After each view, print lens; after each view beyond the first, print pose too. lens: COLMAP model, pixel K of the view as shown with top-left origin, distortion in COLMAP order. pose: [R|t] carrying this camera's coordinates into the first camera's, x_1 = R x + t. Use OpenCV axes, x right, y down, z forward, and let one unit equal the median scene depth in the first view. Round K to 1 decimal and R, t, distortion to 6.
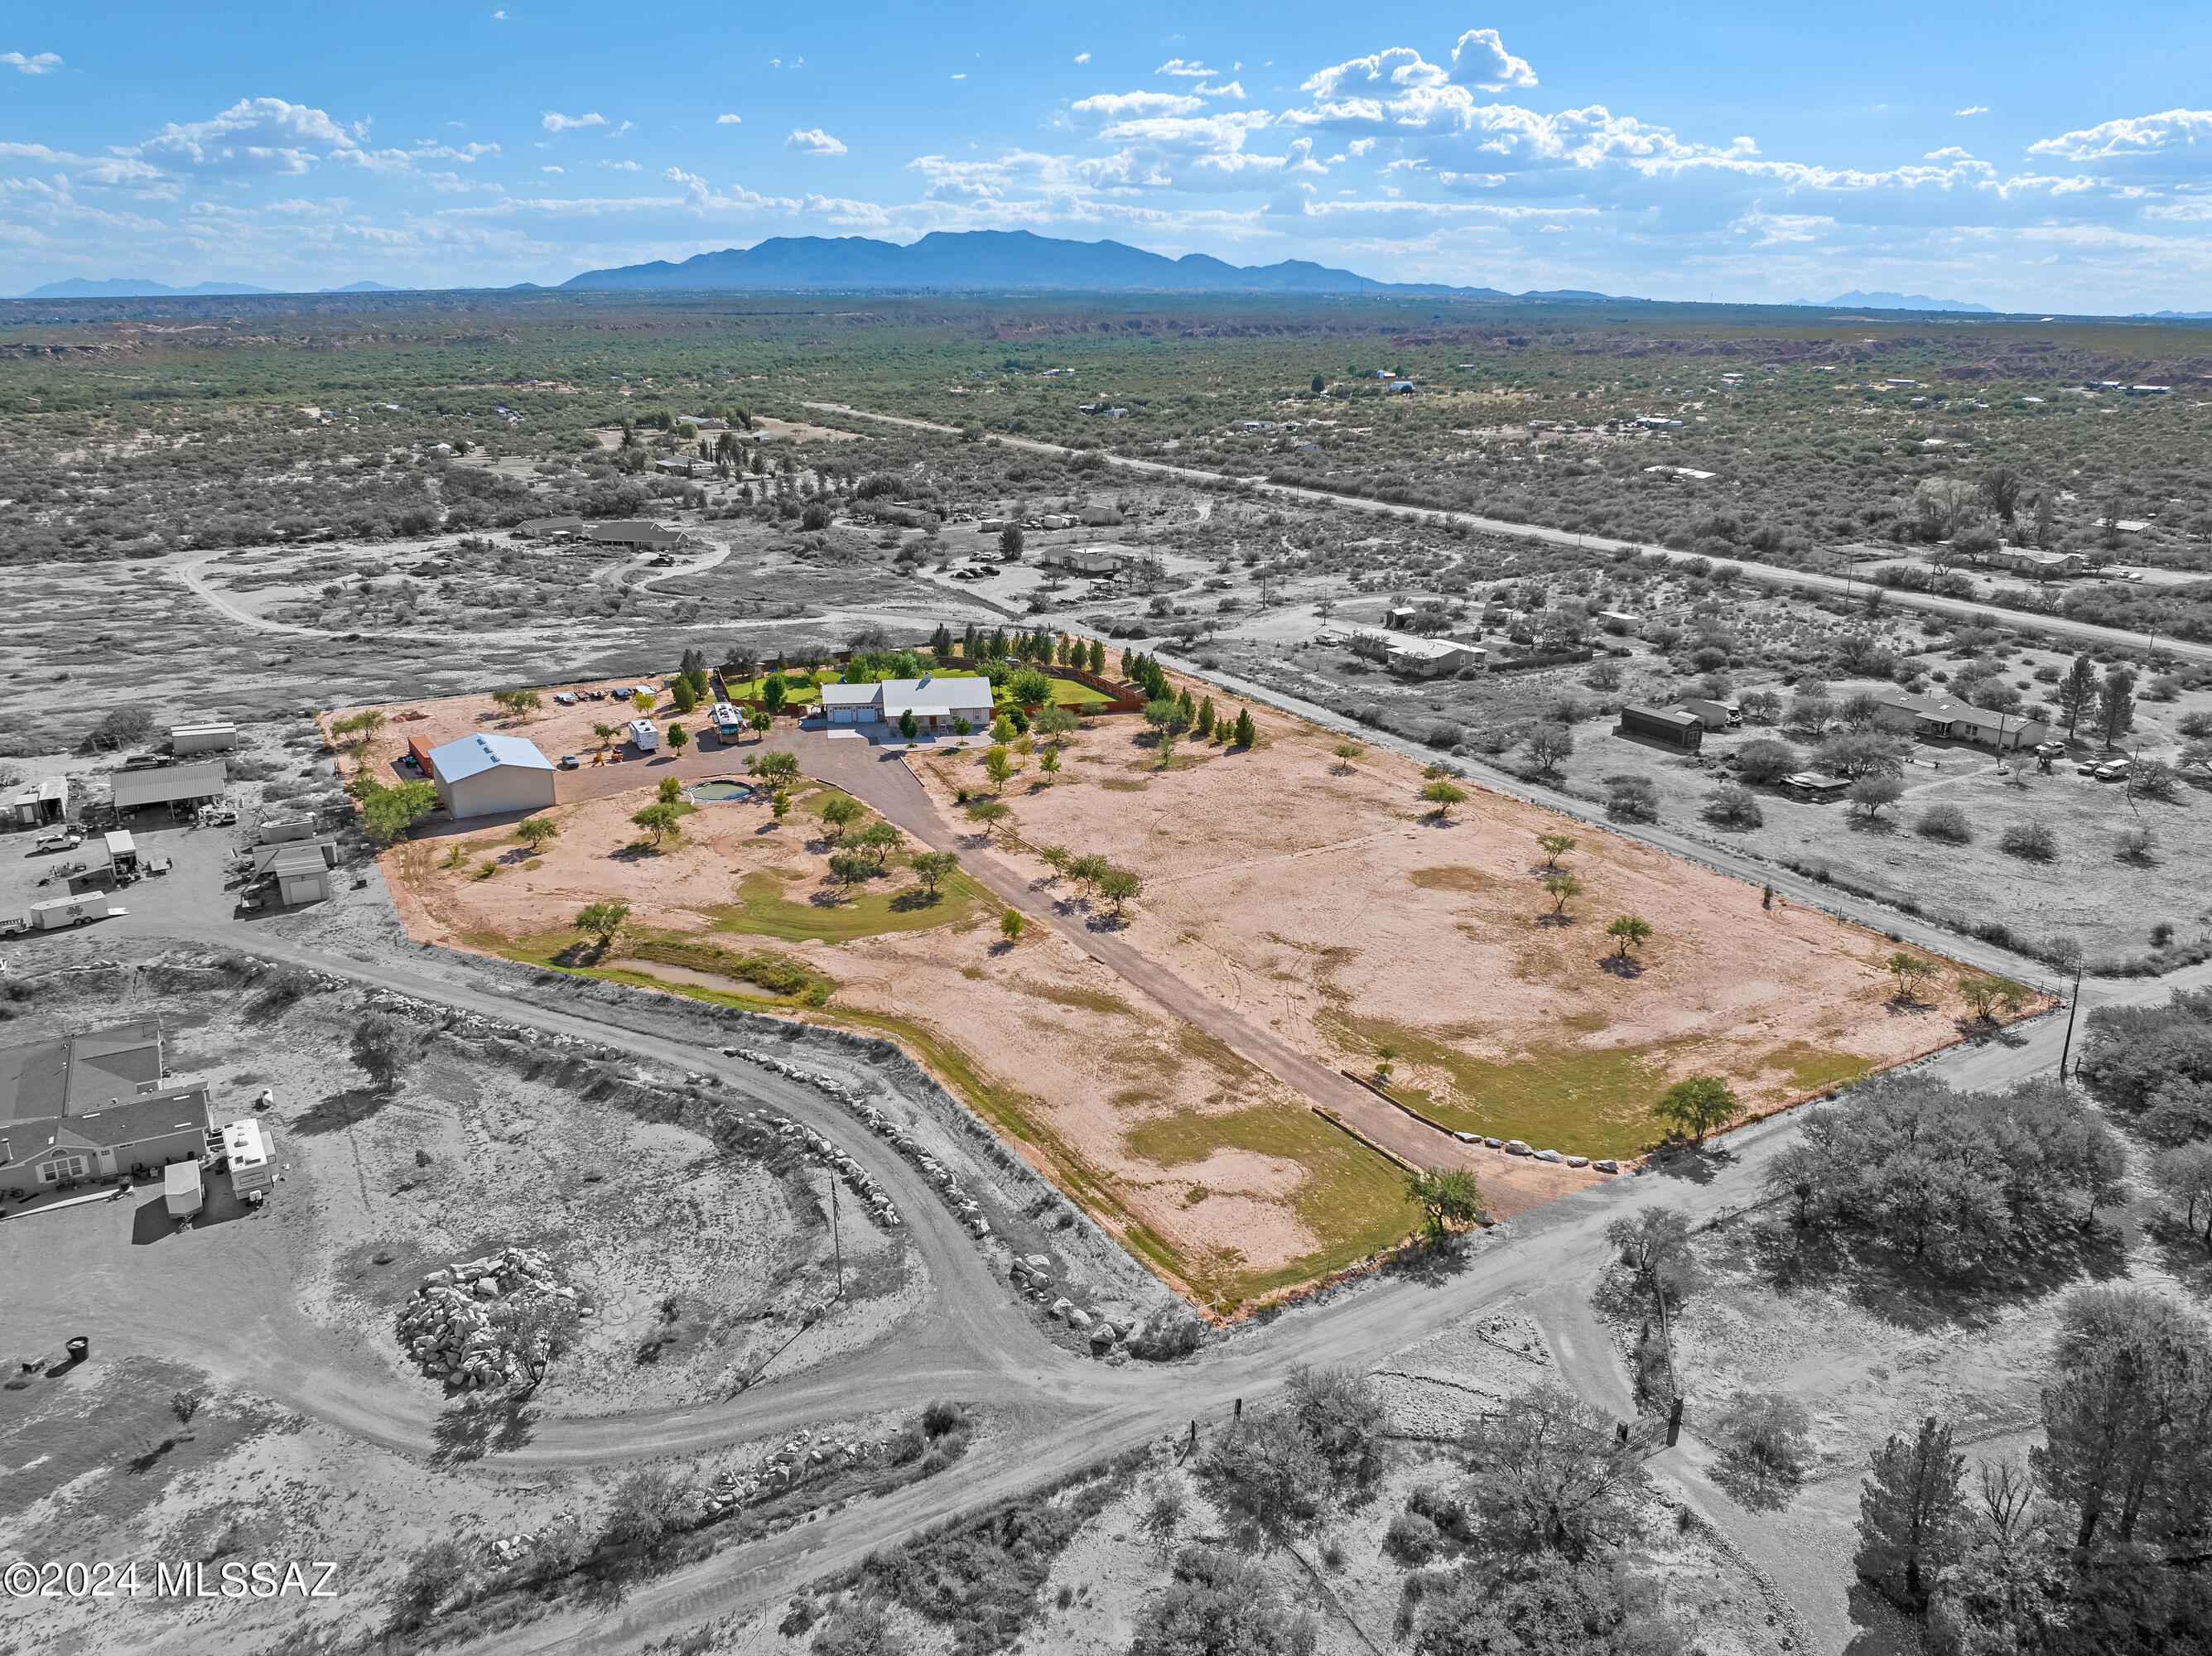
lens RADIAL K [[1576.5, 0, 1106.0], [0, 1576.5, 828.0], [0, 0, 1]] dist [-0.047408, 0.022189]
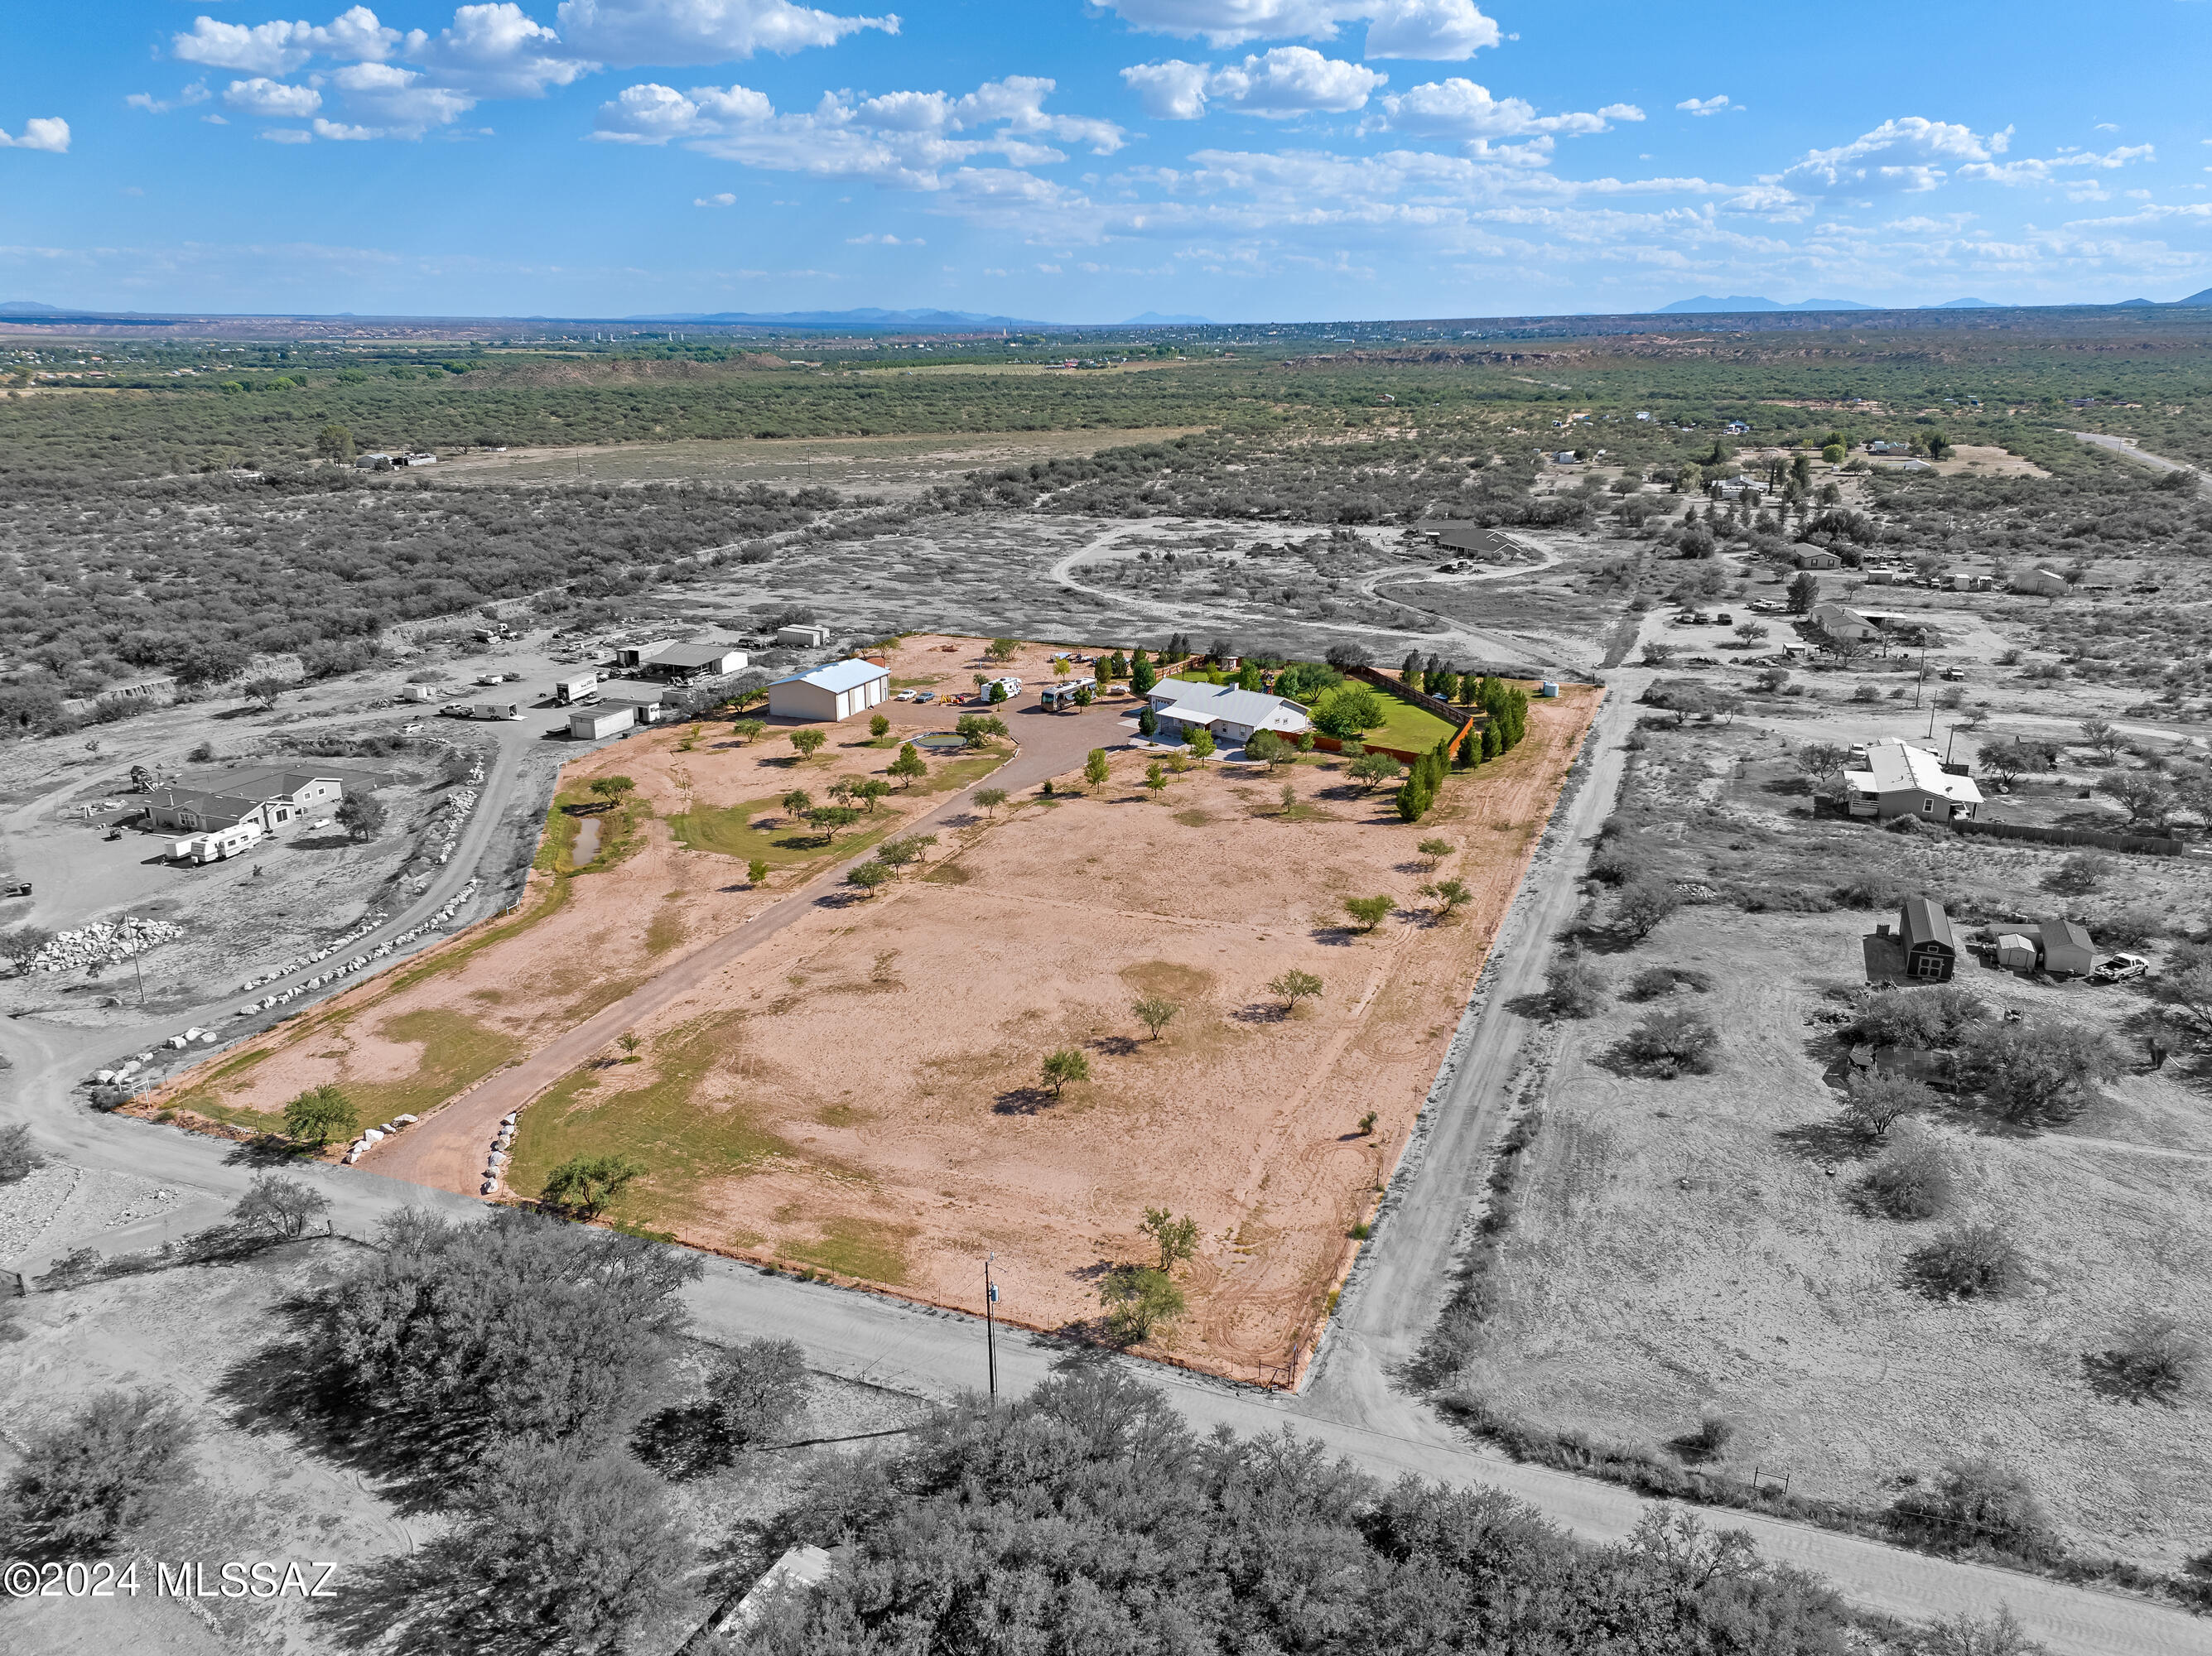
lens RADIAL K [[1576.5, 0, 1106.0], [0, 1576.5, 828.0], [0, 0, 1]] dist [-0.047408, 0.022189]
pose [[0.611594, 0.231579, -0.756521, 0.845454], [-0.238950, 0.965616, 0.102411, -0.128771], [0.754225, 0.118137, 0.645901, 0.437442]]
